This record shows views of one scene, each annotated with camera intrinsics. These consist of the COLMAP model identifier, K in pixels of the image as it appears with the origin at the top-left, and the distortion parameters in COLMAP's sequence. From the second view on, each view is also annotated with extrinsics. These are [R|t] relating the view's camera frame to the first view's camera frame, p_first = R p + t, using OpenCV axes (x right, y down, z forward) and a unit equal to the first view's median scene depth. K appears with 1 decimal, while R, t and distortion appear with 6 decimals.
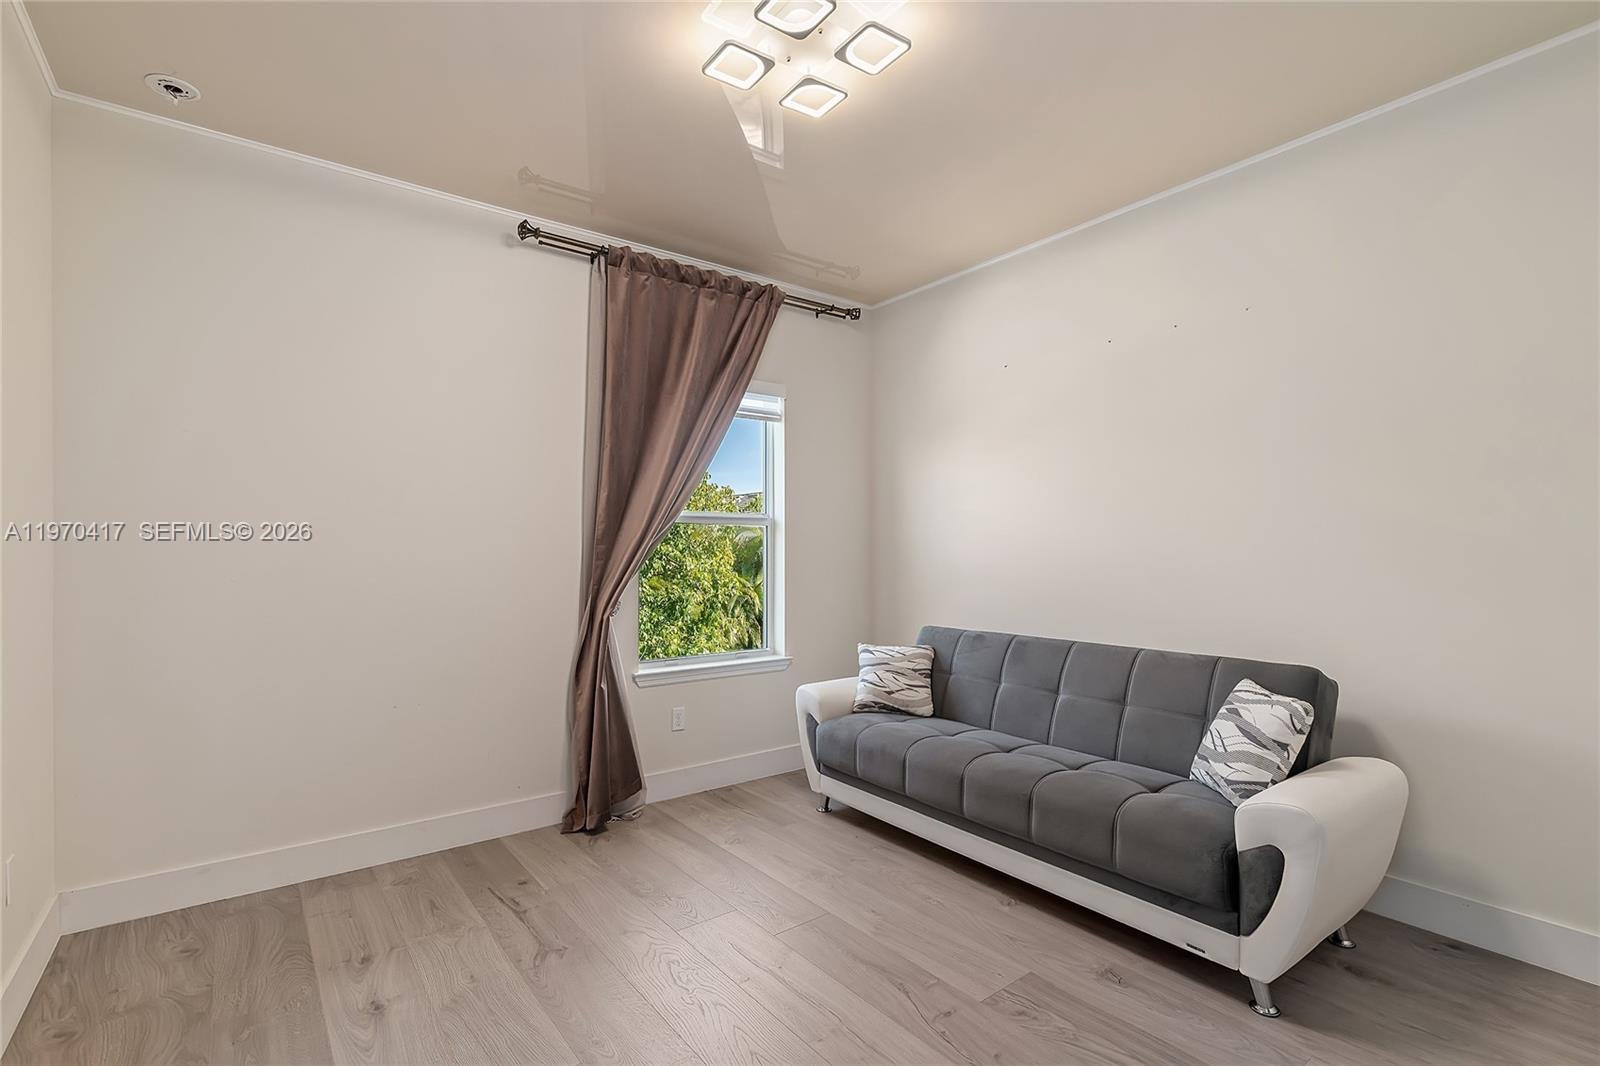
lens RADIAL K [[730.4, 0, 784.4], [0, 730.4, 537.4], [0, 0, 1]] dist [-0.003601, 0.000260]
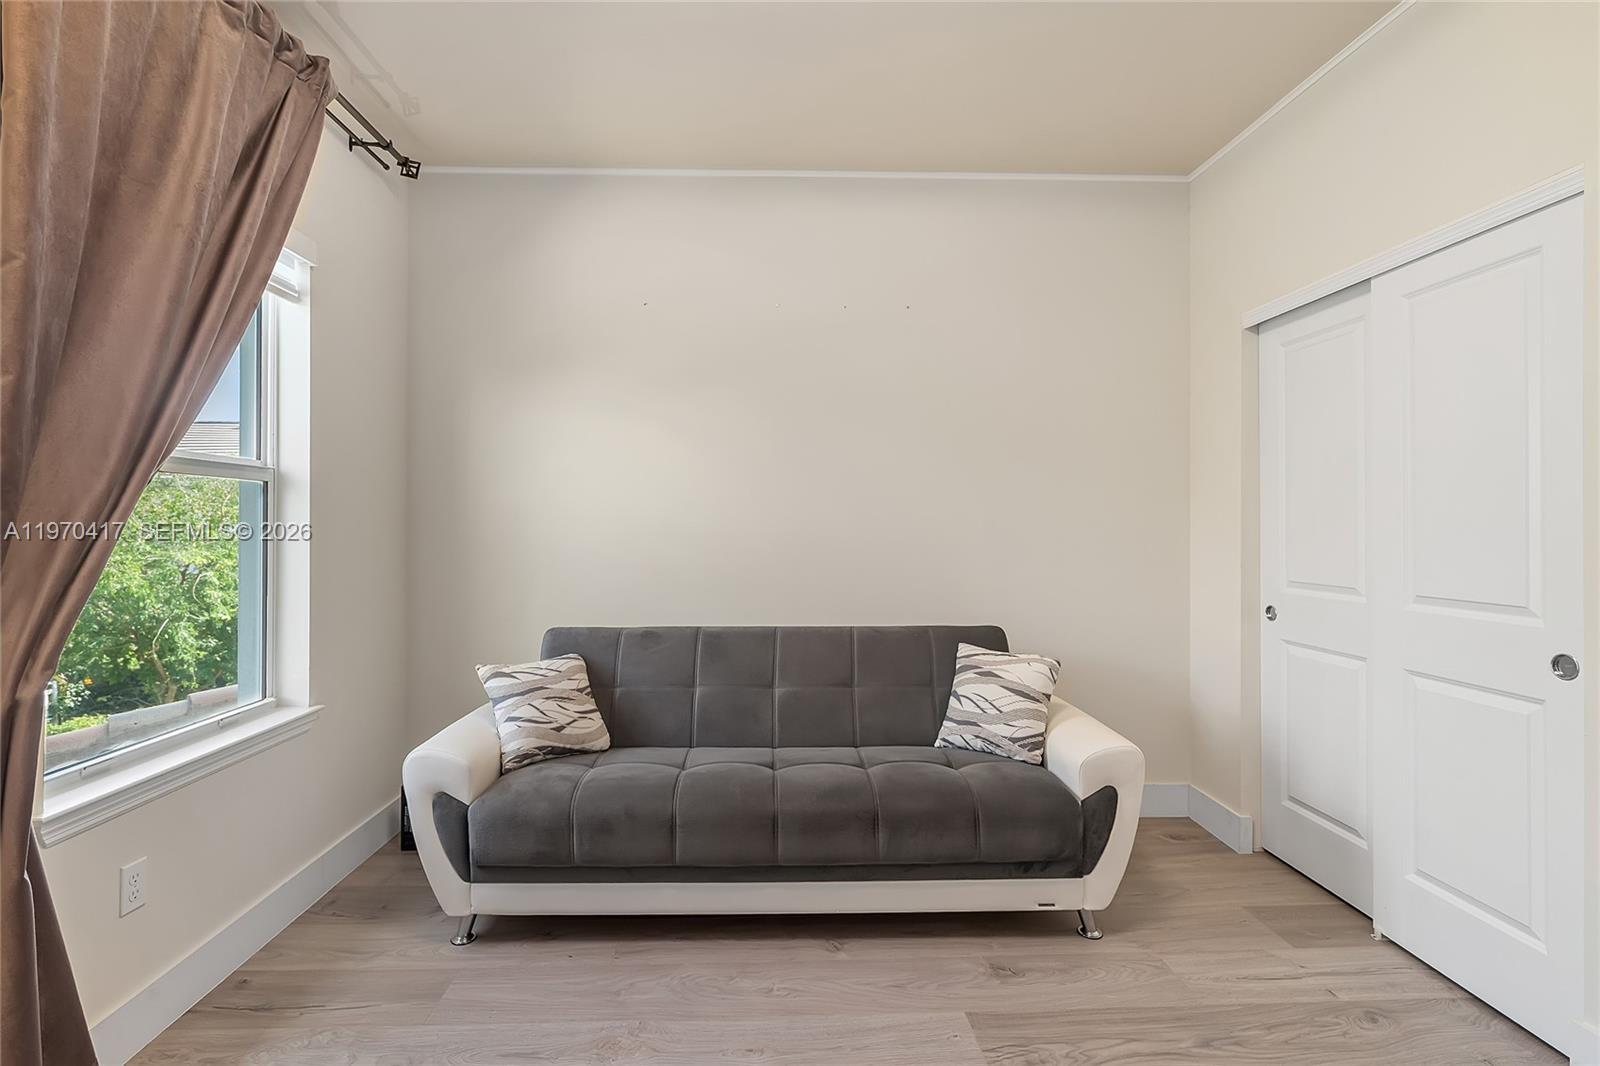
lens RADIAL K [[732.2, 0, 787.4], [0, 732.2, 518.8], [0, 0, 1]] dist [-0.003428, -0.000193]
pose [[0.571950, 0.012011, 0.820201, -0.312175], [-0.016692, 0.999856, -0.003002, 0.009603], [-0.820119, -0.011974, 0.572068, 0.425213]]
